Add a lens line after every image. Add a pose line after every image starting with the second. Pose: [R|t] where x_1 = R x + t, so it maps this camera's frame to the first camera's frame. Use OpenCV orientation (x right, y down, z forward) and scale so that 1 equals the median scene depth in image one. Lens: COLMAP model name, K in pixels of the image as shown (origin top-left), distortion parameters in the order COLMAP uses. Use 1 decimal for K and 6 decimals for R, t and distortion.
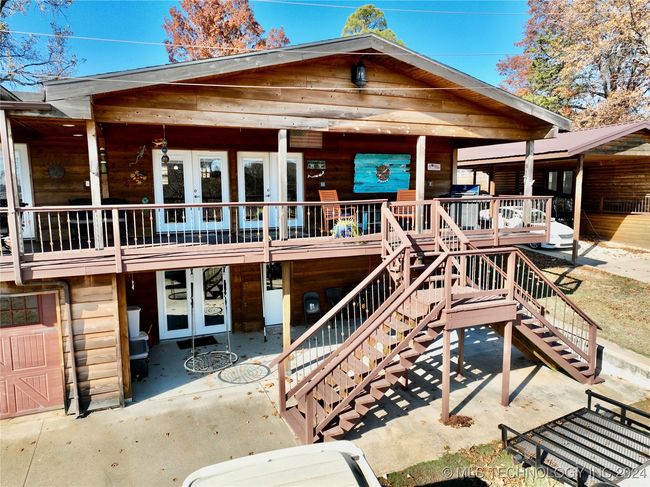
lens RADIAL K [[463.1, 0, 324.4], [0, 463.1, 243.5], [0, 0, 1]] dist [0.007754, 0.007679]
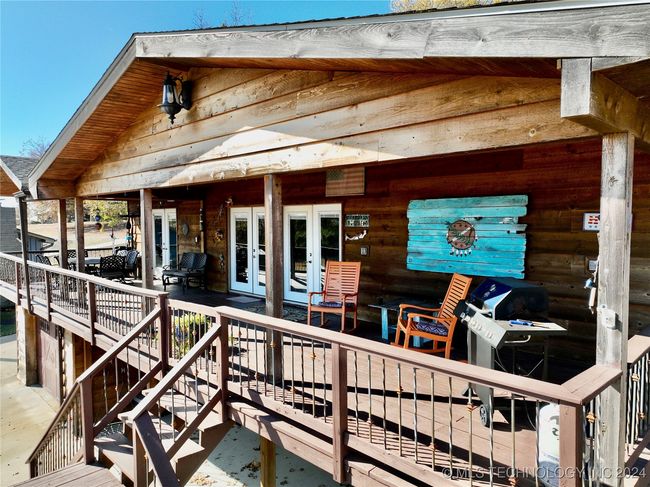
lens RADIAL K [[463.1, 0, 324.5], [0, 463.1, 242.2], [0, 0, 1]] dist [0.007754, 0.007679]
pose [[0.360419, 0.051451, -0.931370, 0.561884], [-0.109789, 0.993877, 0.012418, -0.140875], [0.926307, 0.097778, 0.363861, 0.714897]]
